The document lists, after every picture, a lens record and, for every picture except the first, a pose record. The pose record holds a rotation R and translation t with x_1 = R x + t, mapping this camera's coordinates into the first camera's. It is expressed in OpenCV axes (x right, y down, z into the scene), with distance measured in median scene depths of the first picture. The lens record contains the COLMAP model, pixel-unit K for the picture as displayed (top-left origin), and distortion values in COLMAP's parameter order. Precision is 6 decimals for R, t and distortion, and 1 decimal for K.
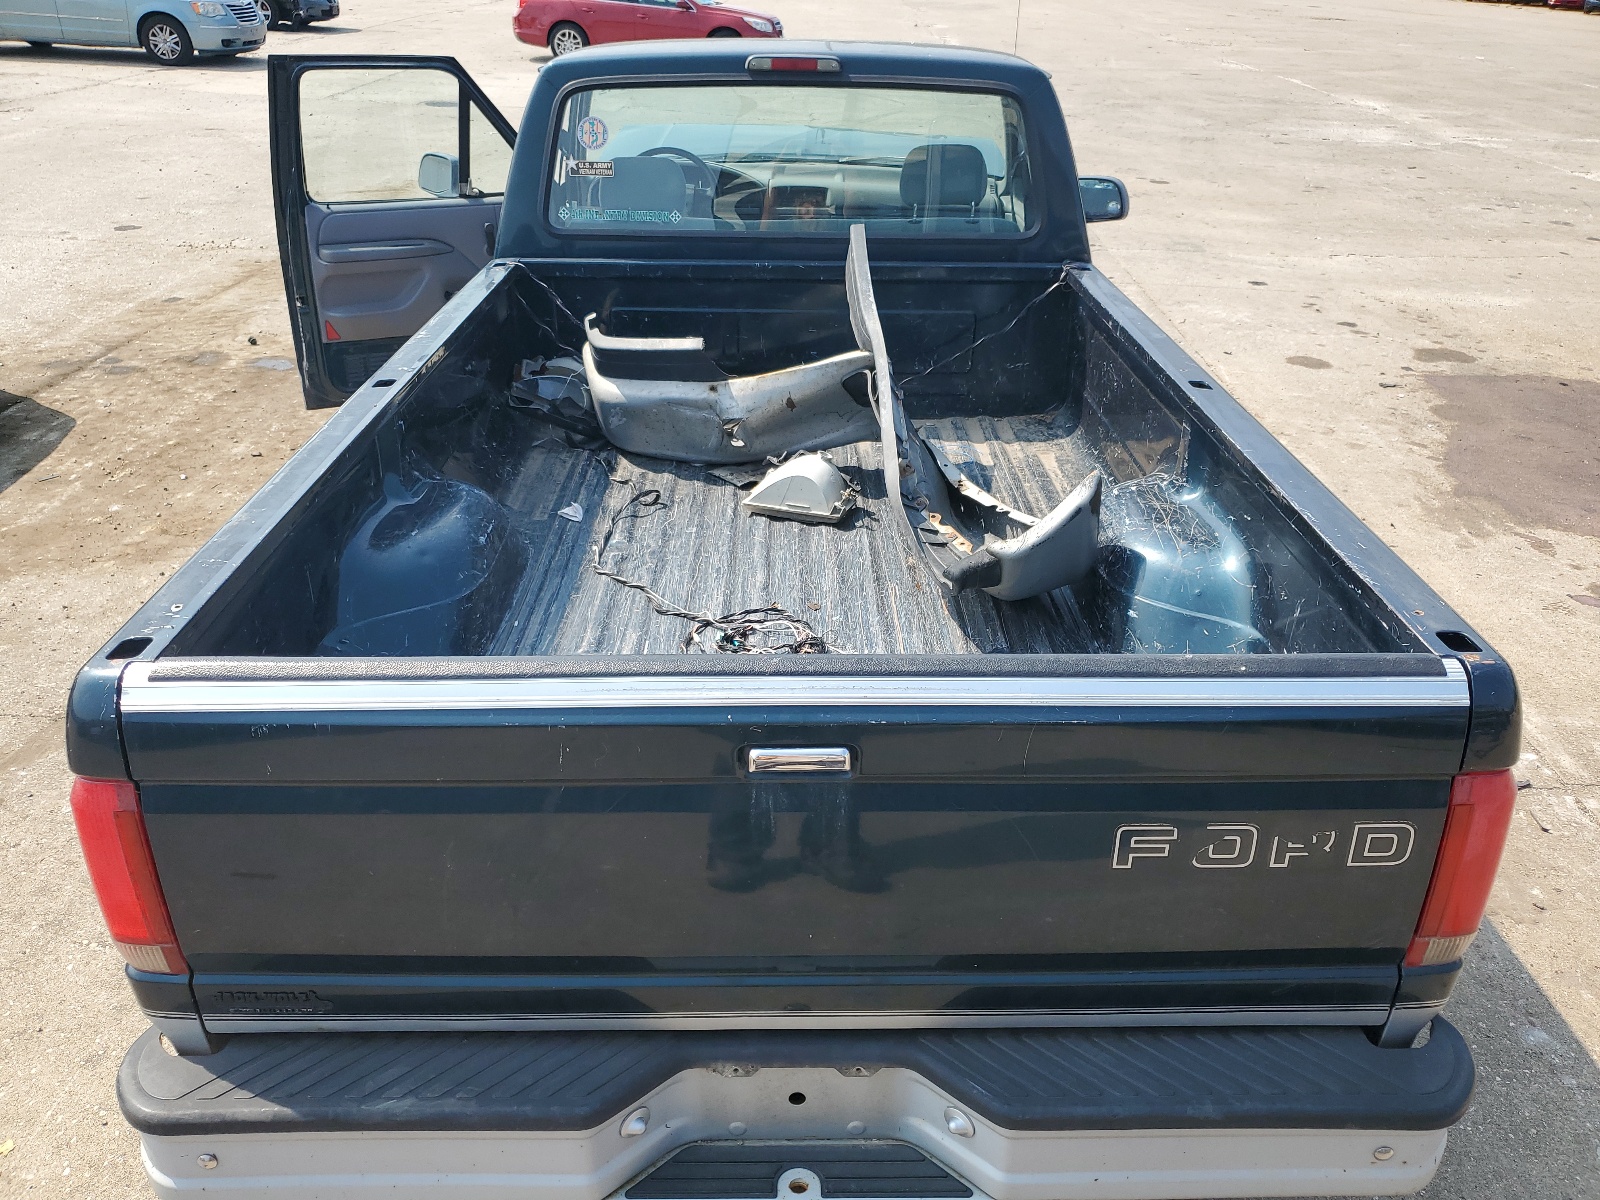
lens RADIAL K [[1258.8, 0, 803.7], [0, 1258.8, 600.5], [0, 0, 1]] dist [0.008518, 0.005924]
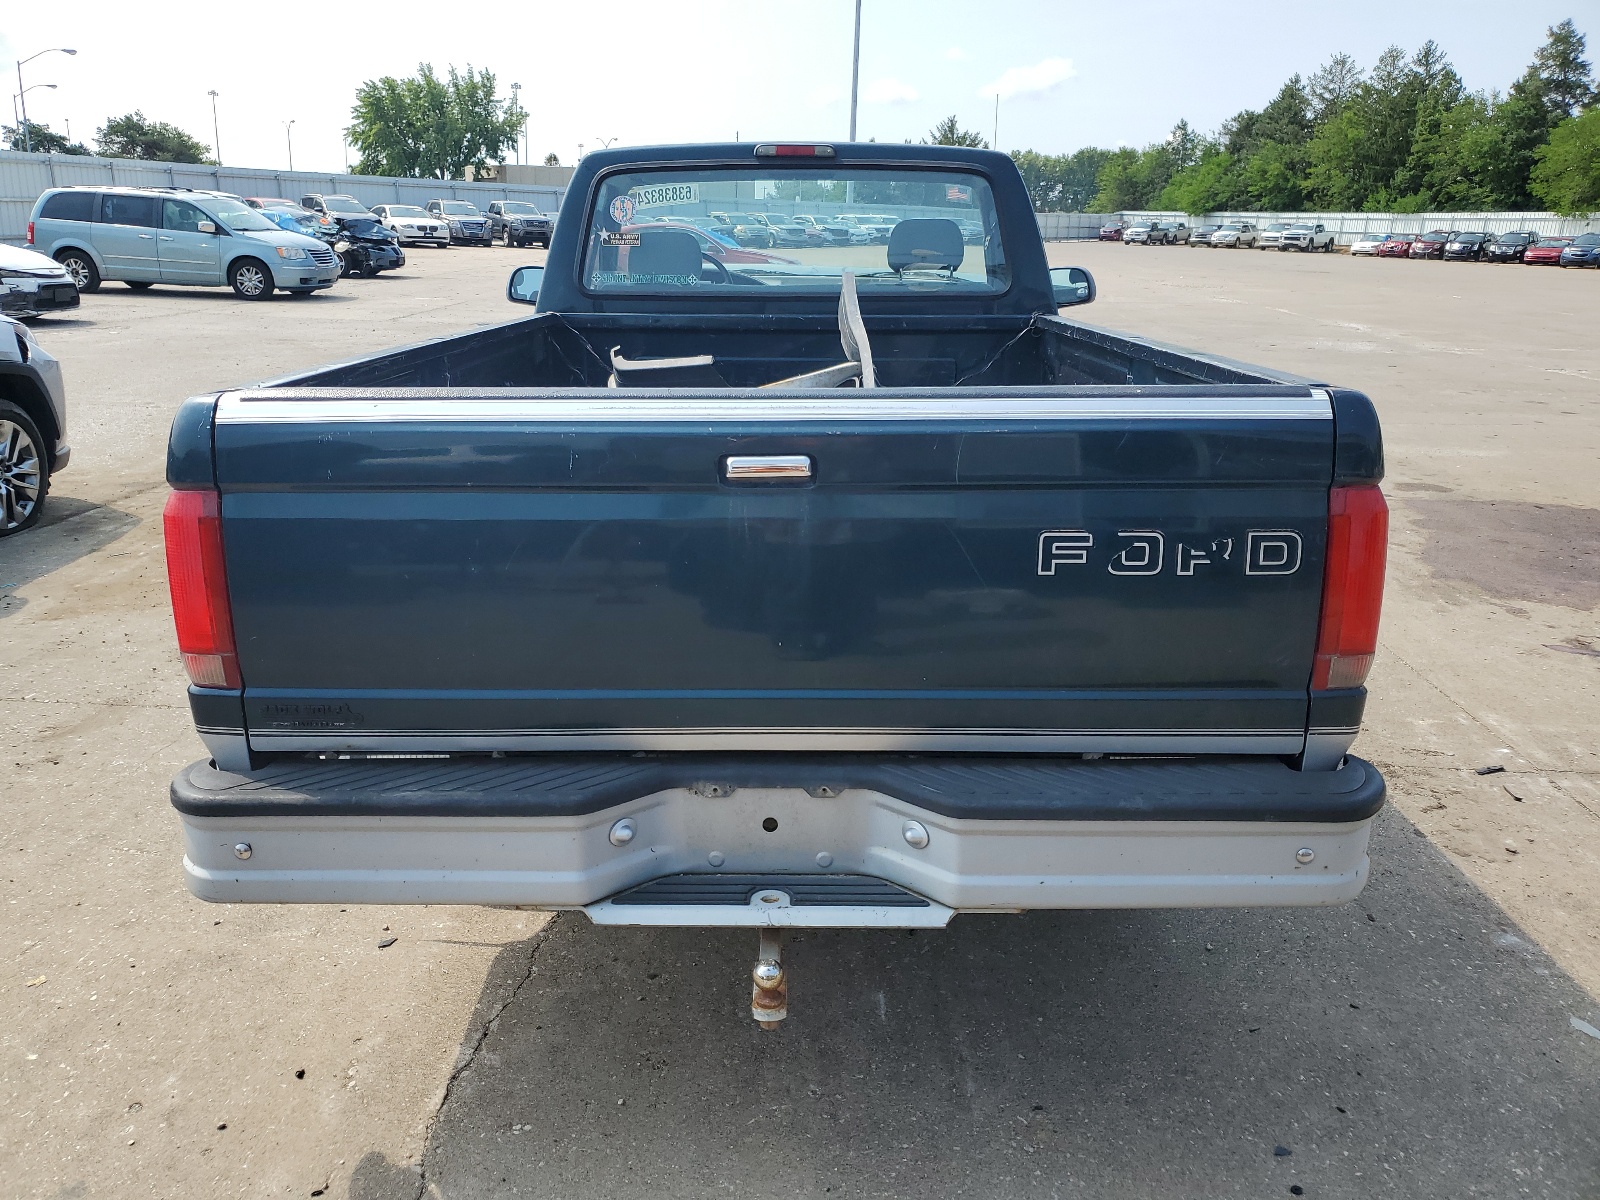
lens RADIAL K [[1258.8, 0, 786.2], [0, 1258.8, 566.5], [0, 0, 1]] dist [0.008518, 0.005924]
pose [[0.999409, -0.002543, -0.034289, 0.023919], [-0.005075, 0.975429, -0.220254, 0.210817], [0.034006, 0.220298, 0.974840, -0.062436]]
